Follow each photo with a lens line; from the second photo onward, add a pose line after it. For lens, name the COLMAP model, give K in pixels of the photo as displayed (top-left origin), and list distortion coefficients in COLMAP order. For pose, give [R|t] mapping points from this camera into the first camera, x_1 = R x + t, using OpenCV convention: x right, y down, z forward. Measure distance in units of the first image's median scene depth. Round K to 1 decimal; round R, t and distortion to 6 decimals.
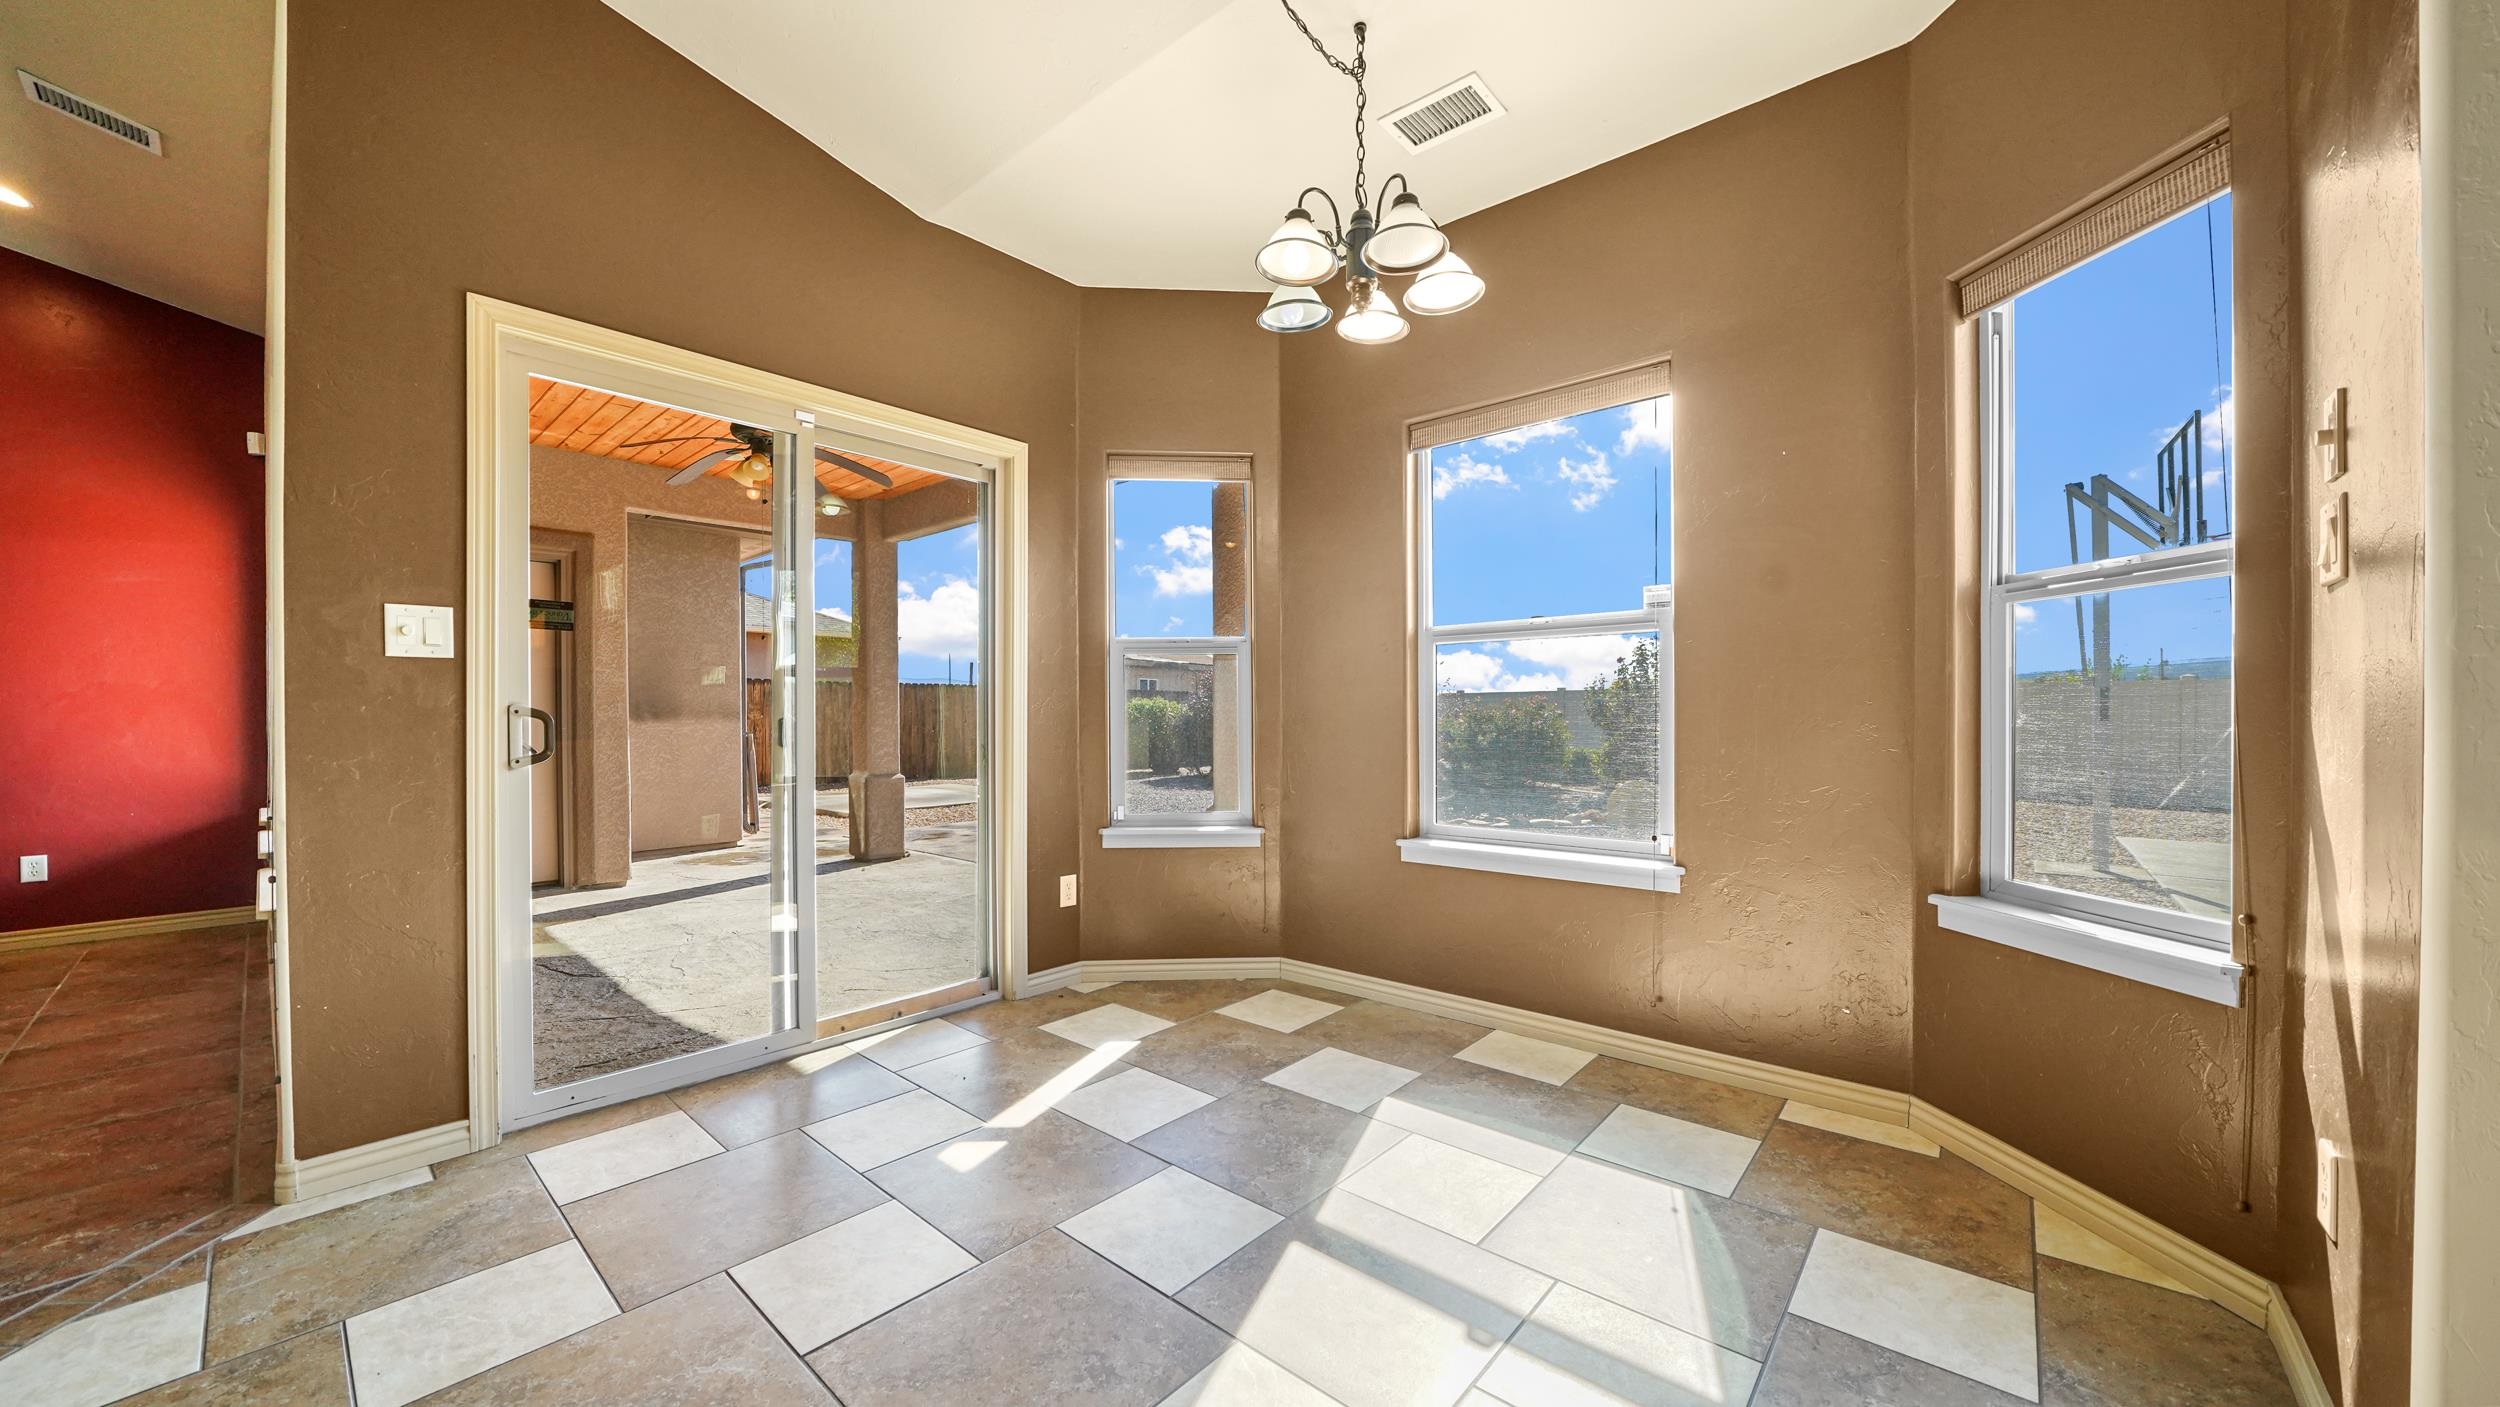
lens RADIAL K [[872.7, 0, 1243.1], [0, 872.7, 722.0], [0, 0, 1]] dist [-0.027130, 0.002676]
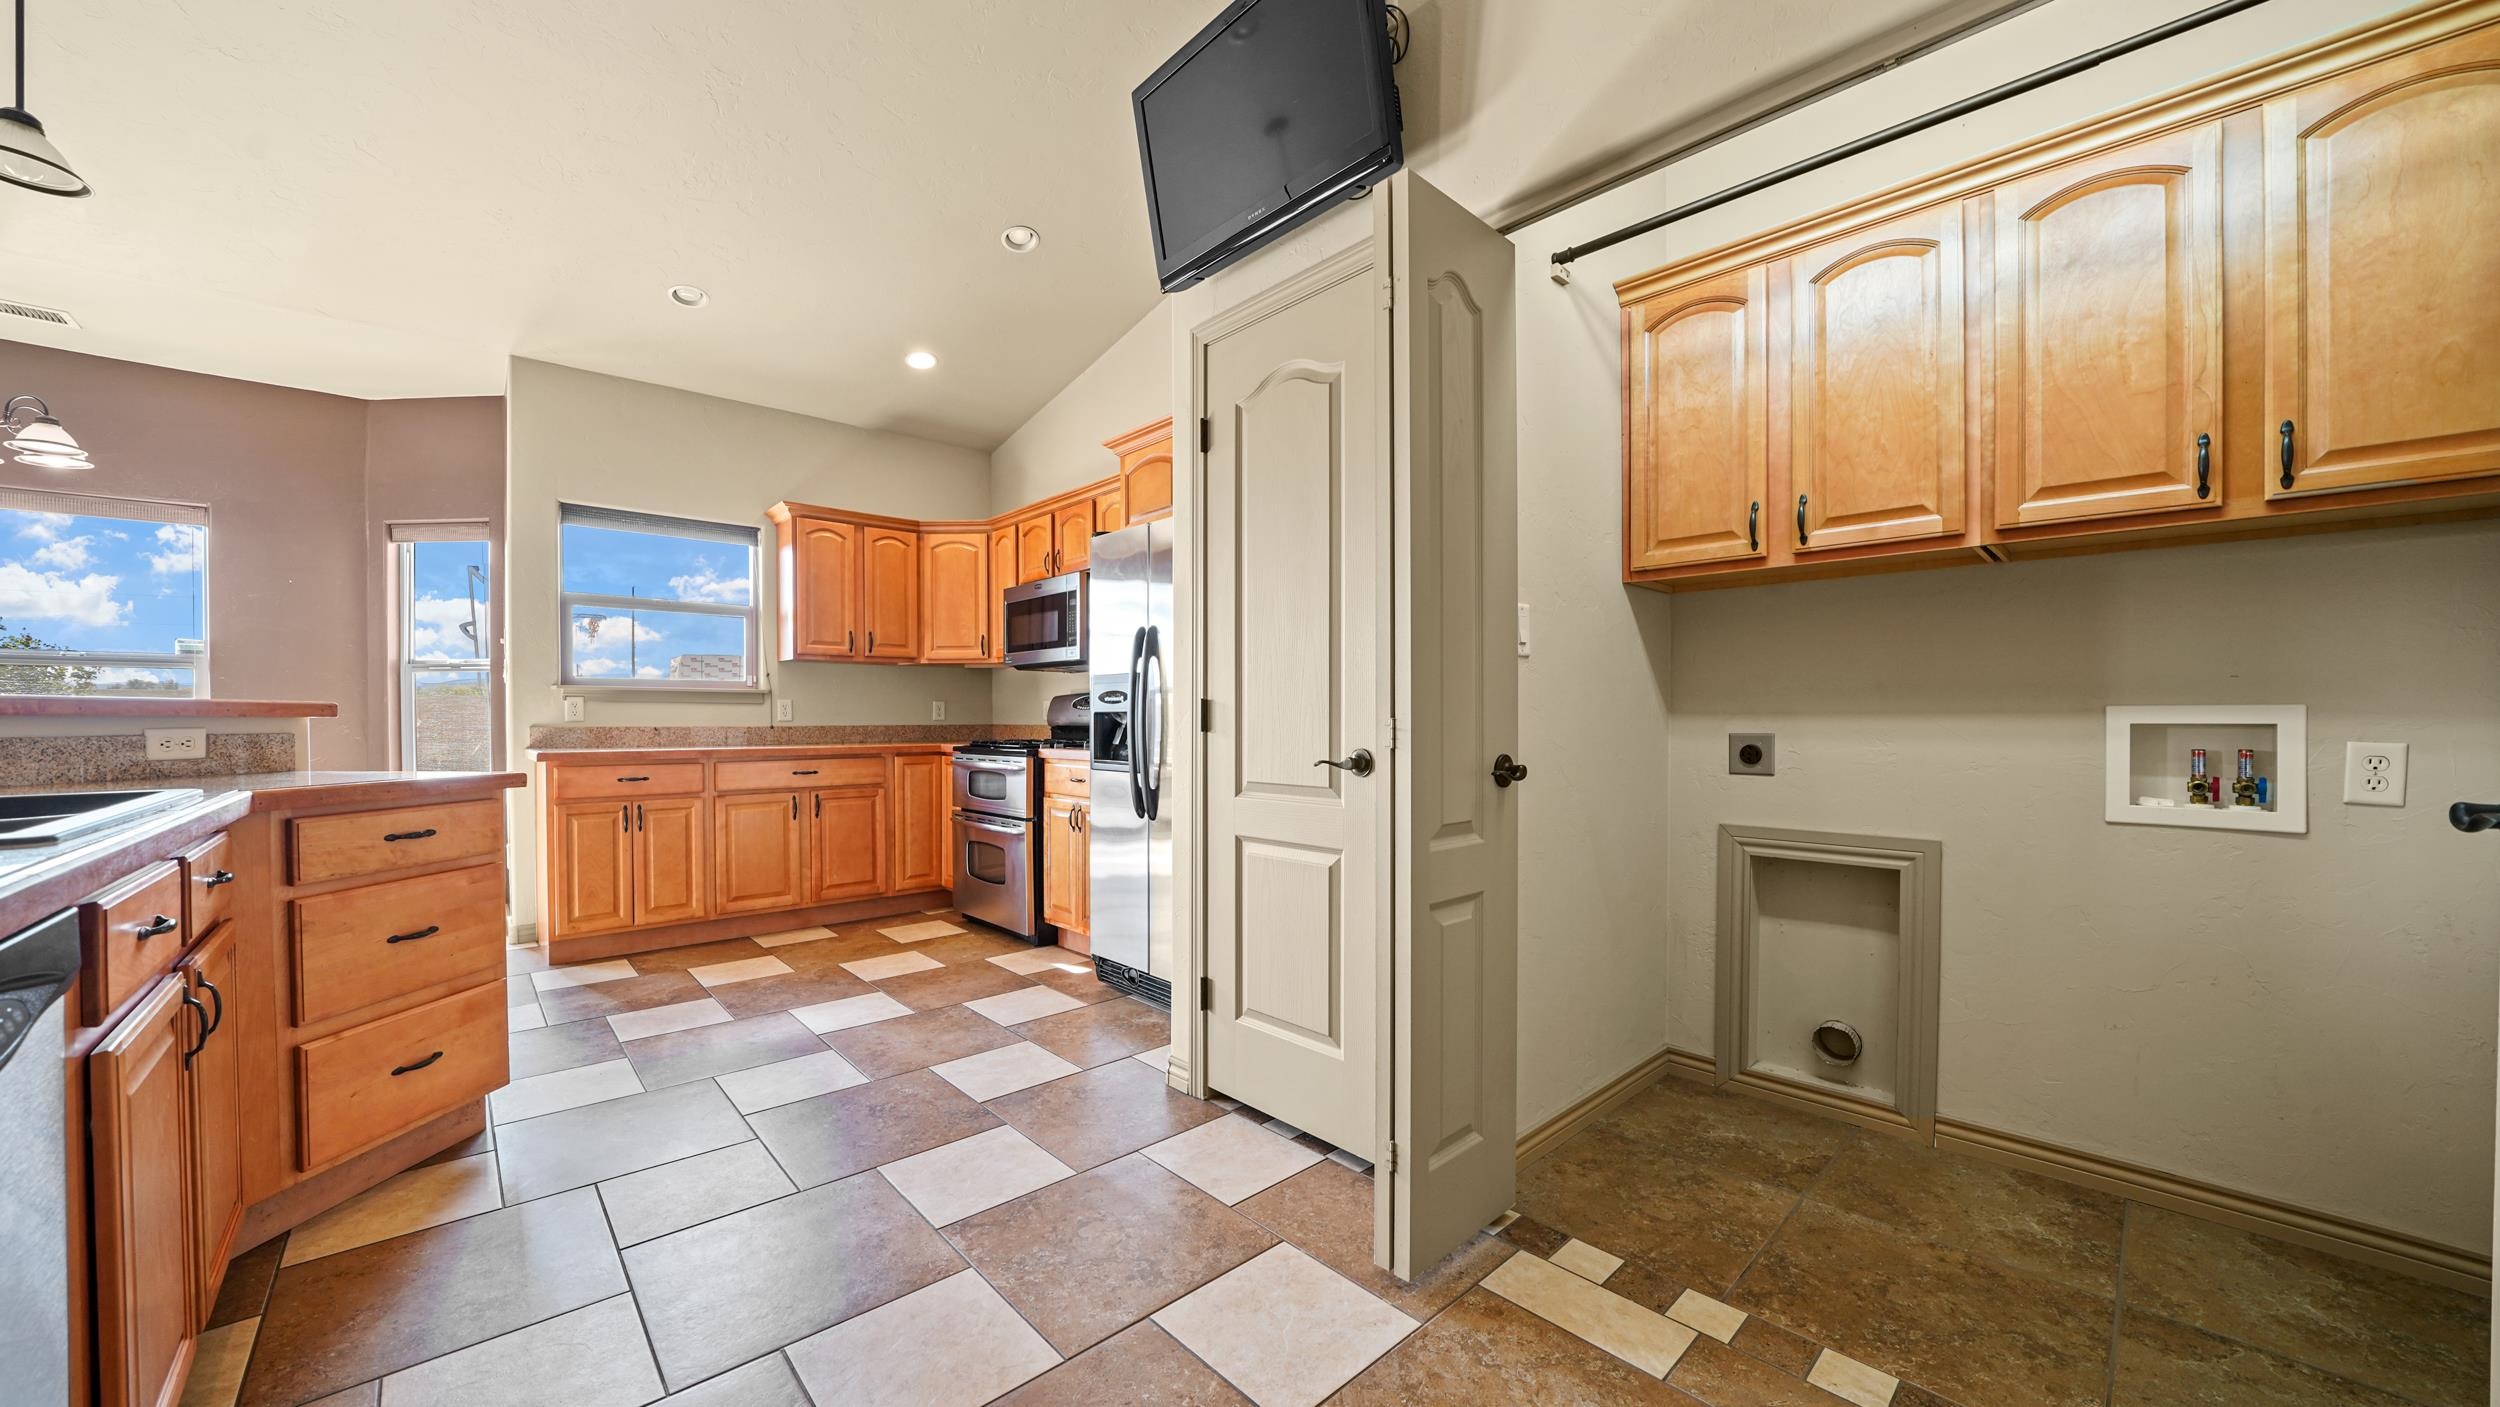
lens RADIAL K [[889.5, 0, 1235.8], [0, 889.5, 727.2], [0, 0, 1]] dist [-0.000355, 0.000020]
pose [[0.113107, -0.006074, 0.993564, -0.879524], [0.007383, 0.999959, 0.005272, 0.009952], [-0.993555, 0.006739, 0.113147, -1.047098]]
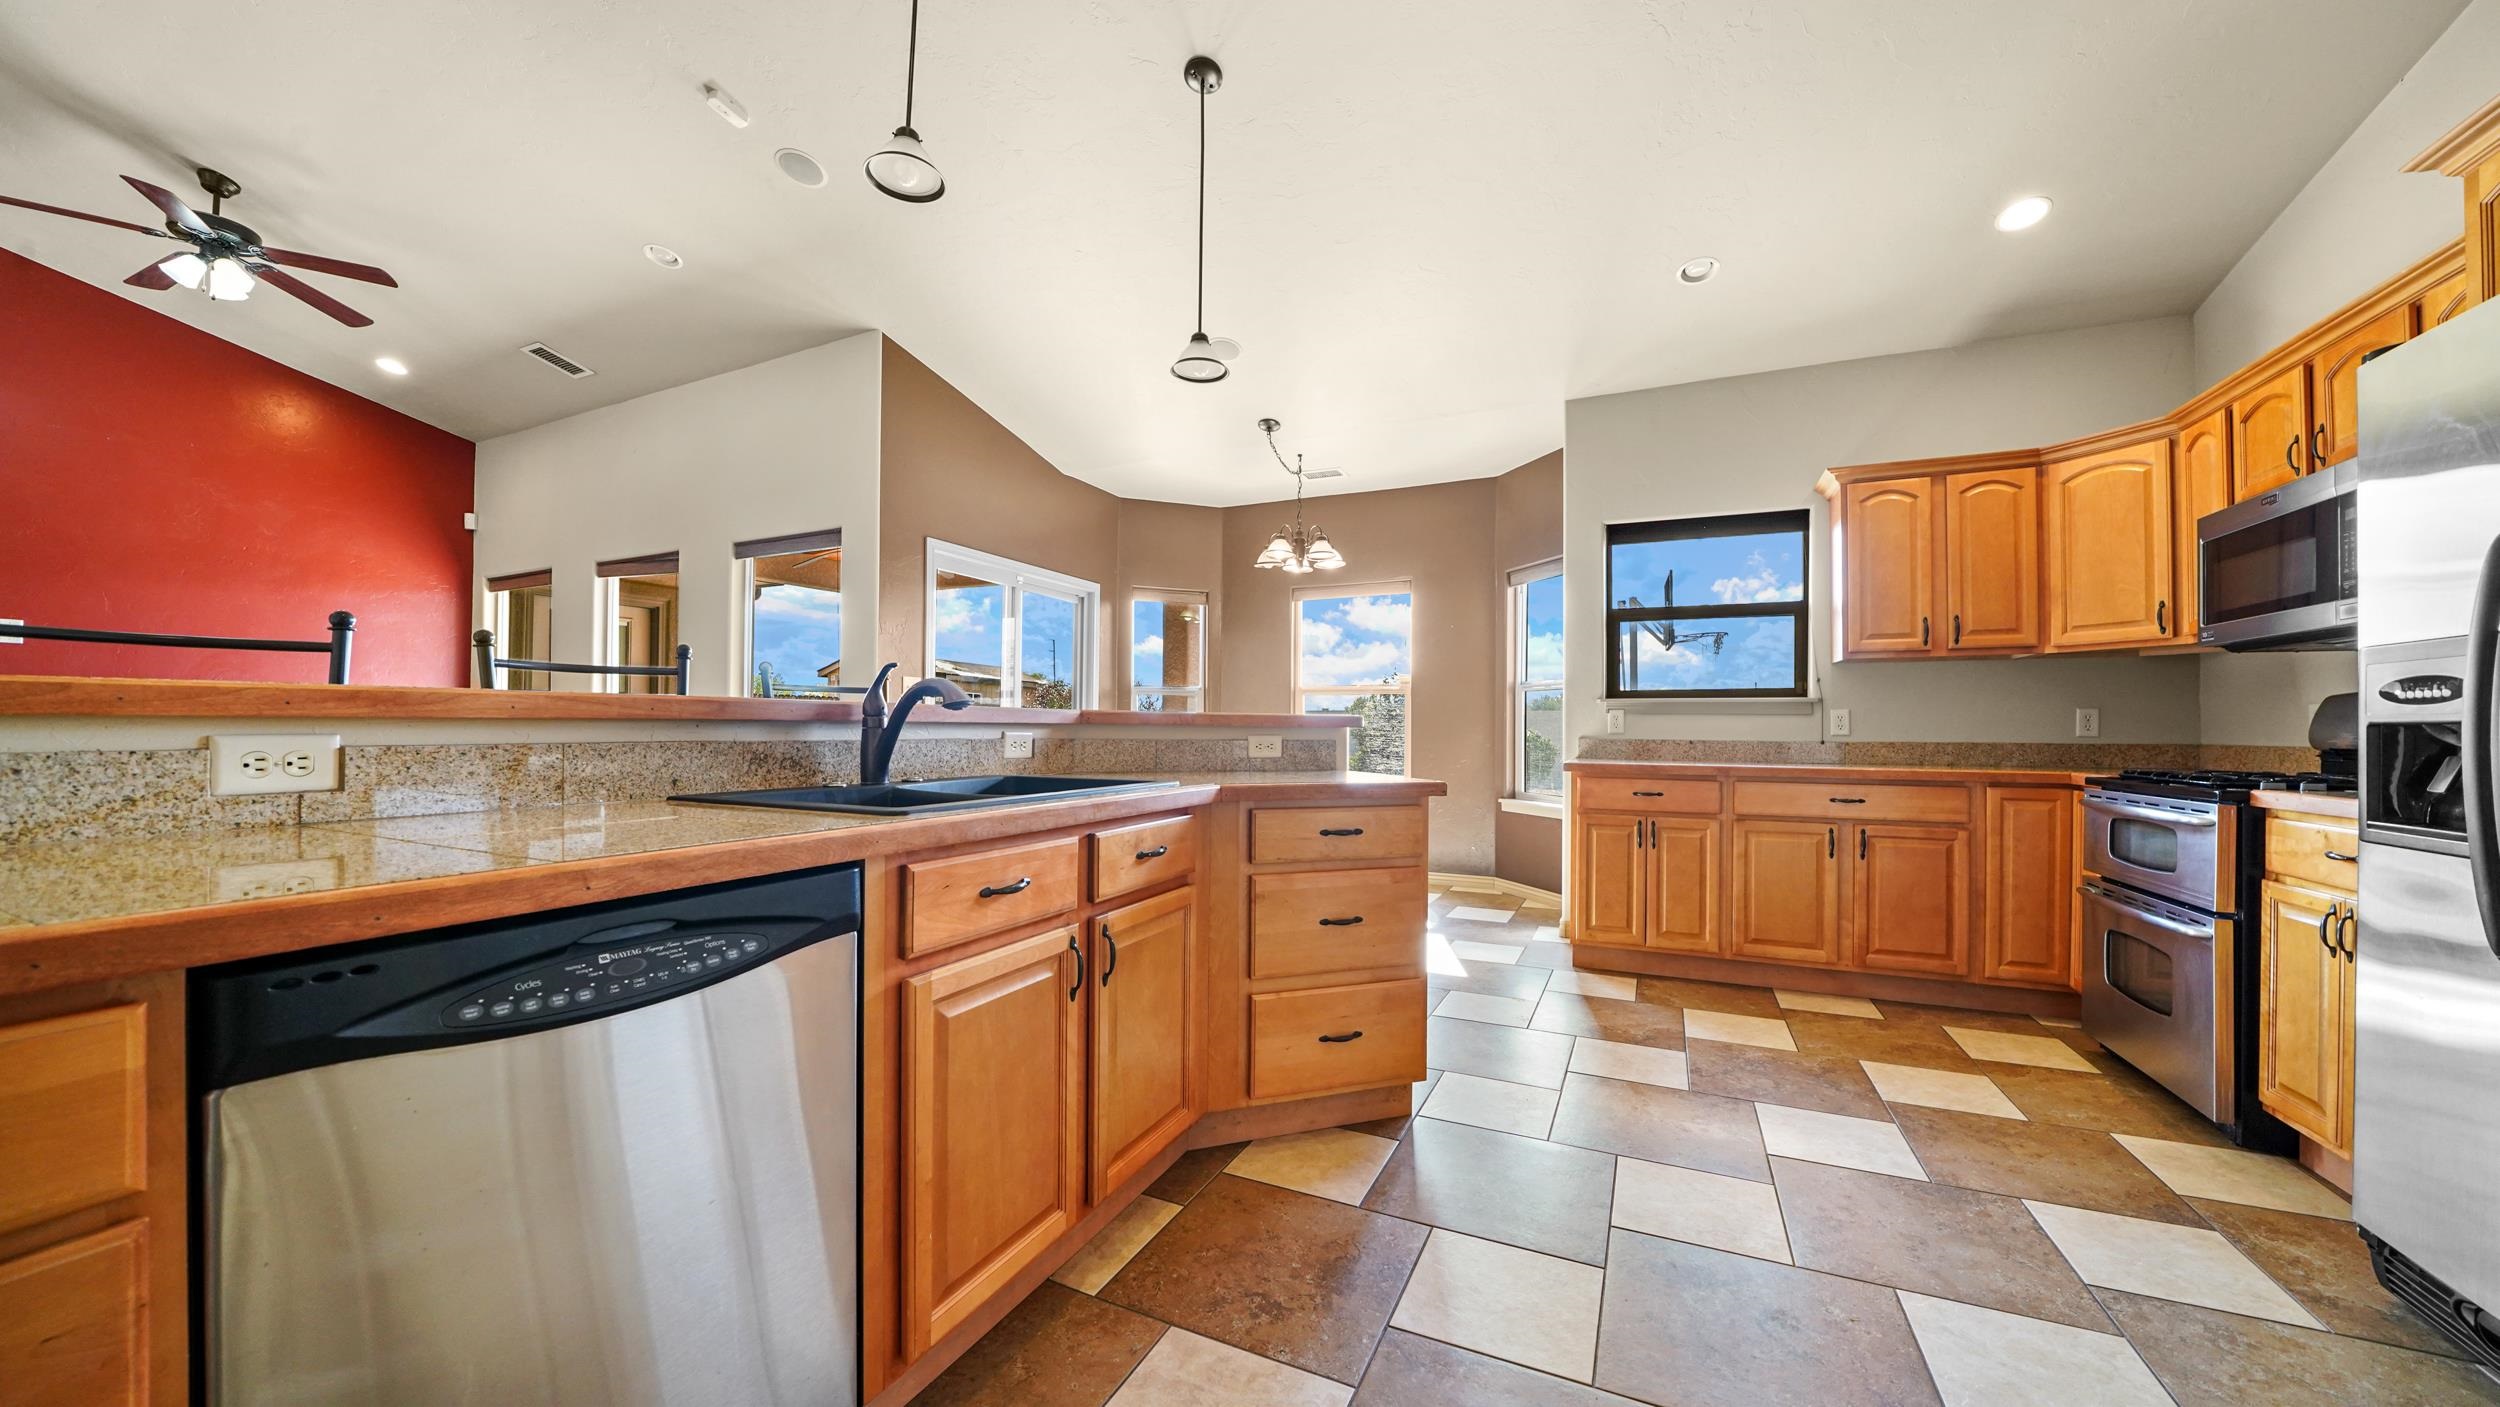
lens RADIAL K [[872.7, 0, 1243.1], [0, 872.7, 722.0], [0, 0, 1]] dist [-0.027130, 0.002676]
pose [[0.960848, 0.013081, 0.276768, -0.537253], [-0.009140, 0.999838, -0.015525, 0.008931], [-0.276926, 0.012388, 0.960811, -1.041190]]
